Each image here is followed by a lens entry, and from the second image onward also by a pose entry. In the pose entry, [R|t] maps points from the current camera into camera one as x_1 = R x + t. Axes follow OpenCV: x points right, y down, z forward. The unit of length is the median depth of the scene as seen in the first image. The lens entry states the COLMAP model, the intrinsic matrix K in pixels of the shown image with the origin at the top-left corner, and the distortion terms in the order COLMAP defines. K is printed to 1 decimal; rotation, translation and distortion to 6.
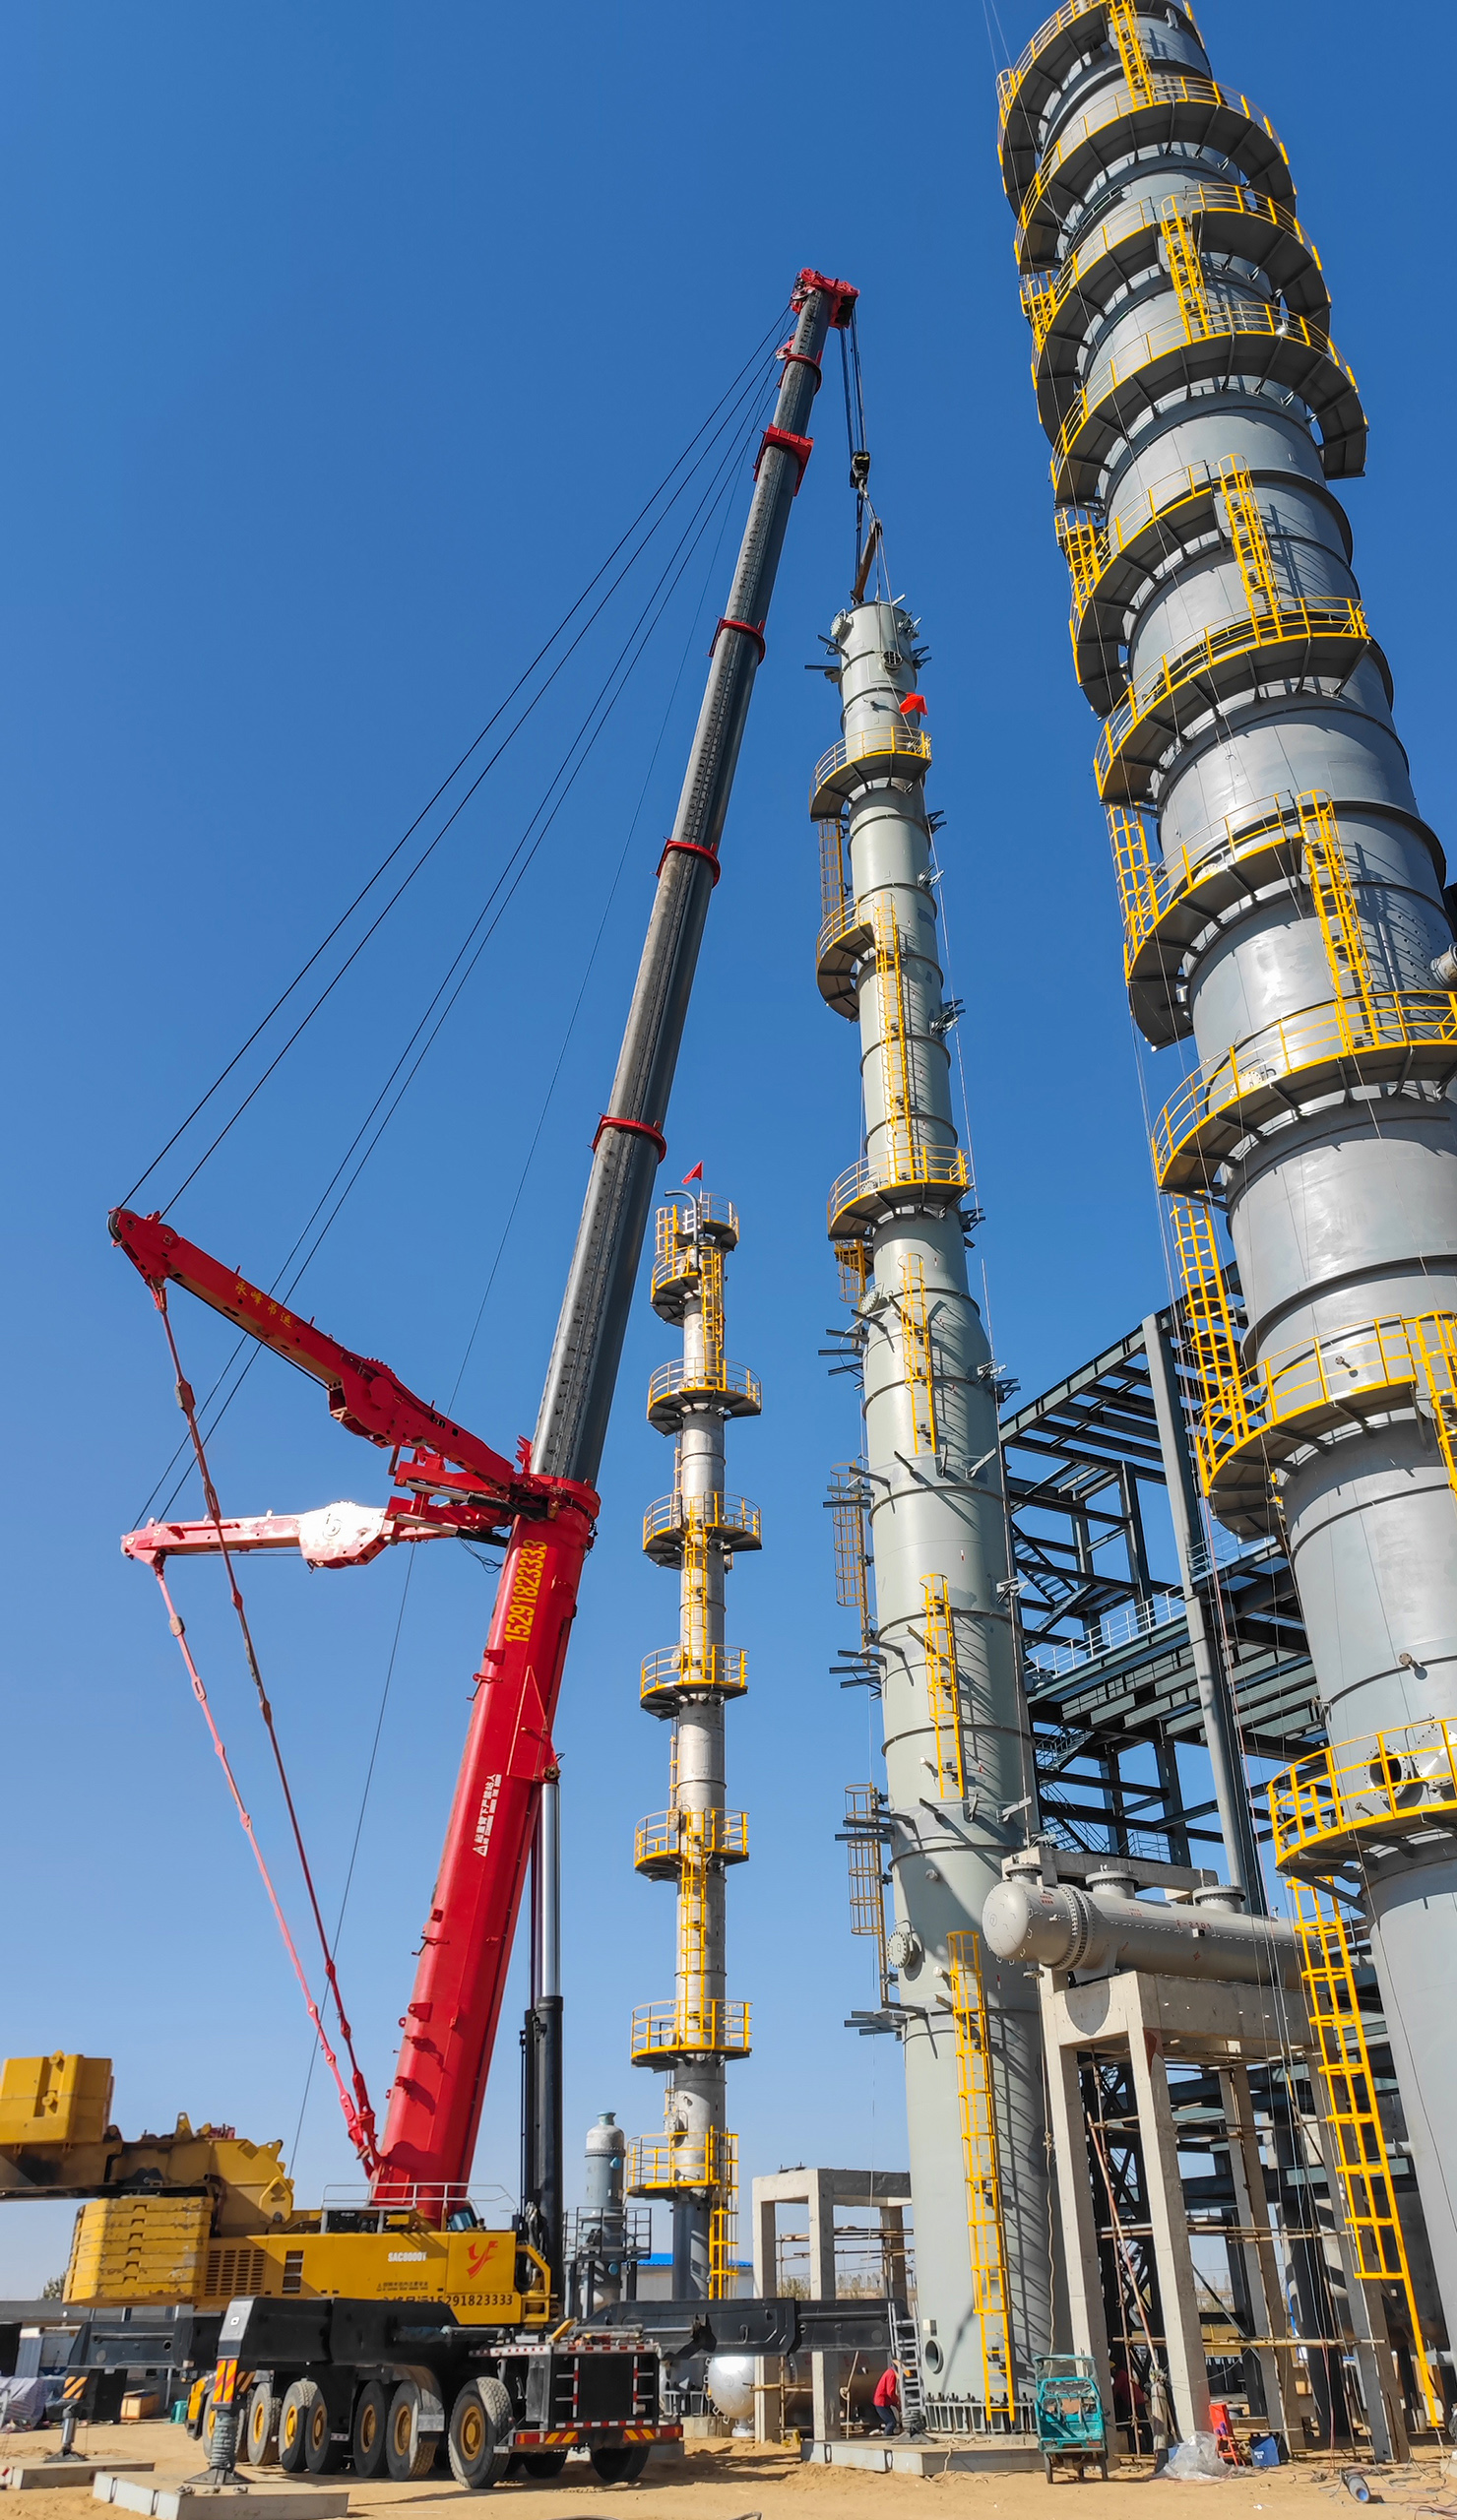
lens RADIAL K [[1690.5, 0, 725.3], [0, 1690.5, 1361.8], [0, 0, 1]] dist [0.078668, -0.000125]
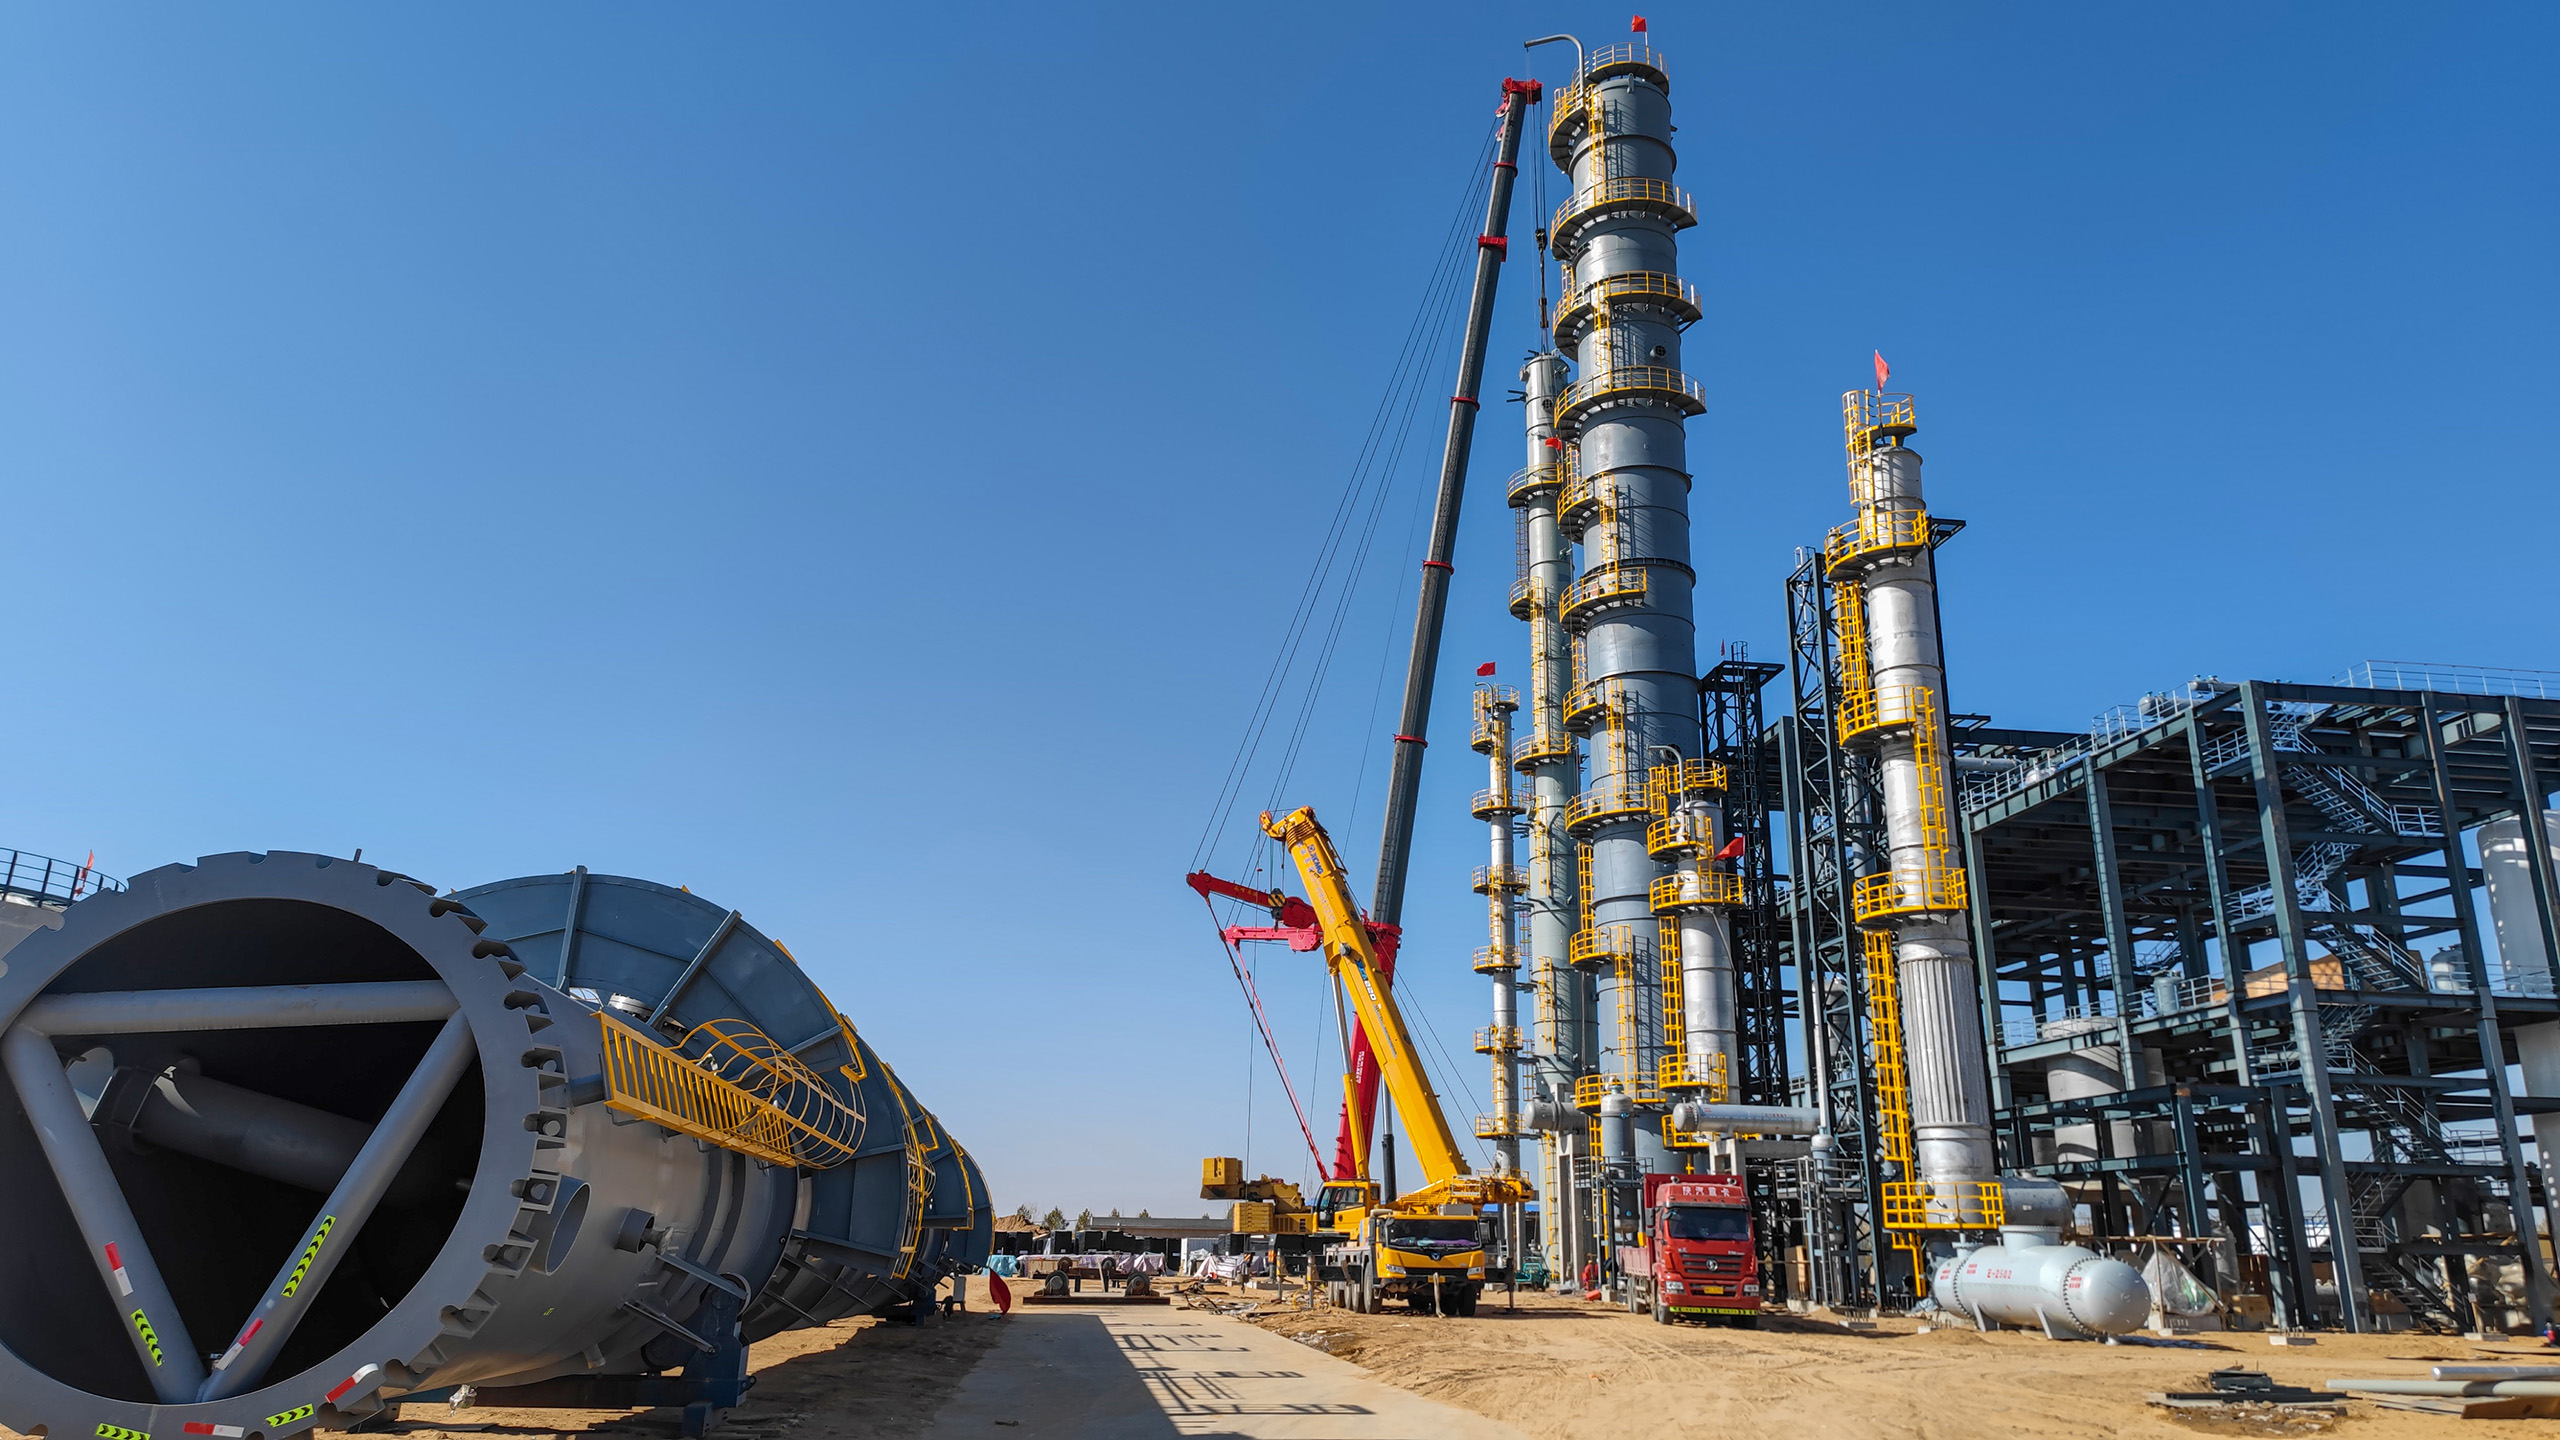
lens RADIAL K [[1610.7, 0, 1280.0], [0, 1610.7, 720.0], [0, 0, 1]] dist [0.004032, 0.001532]
pose [[0.929666, -0.089991, -0.357244, 0.606744], [0.159986, 0.972115, 0.171457, -0.622276], [0.331853, -0.216552, 0.918139, -1.064164]]
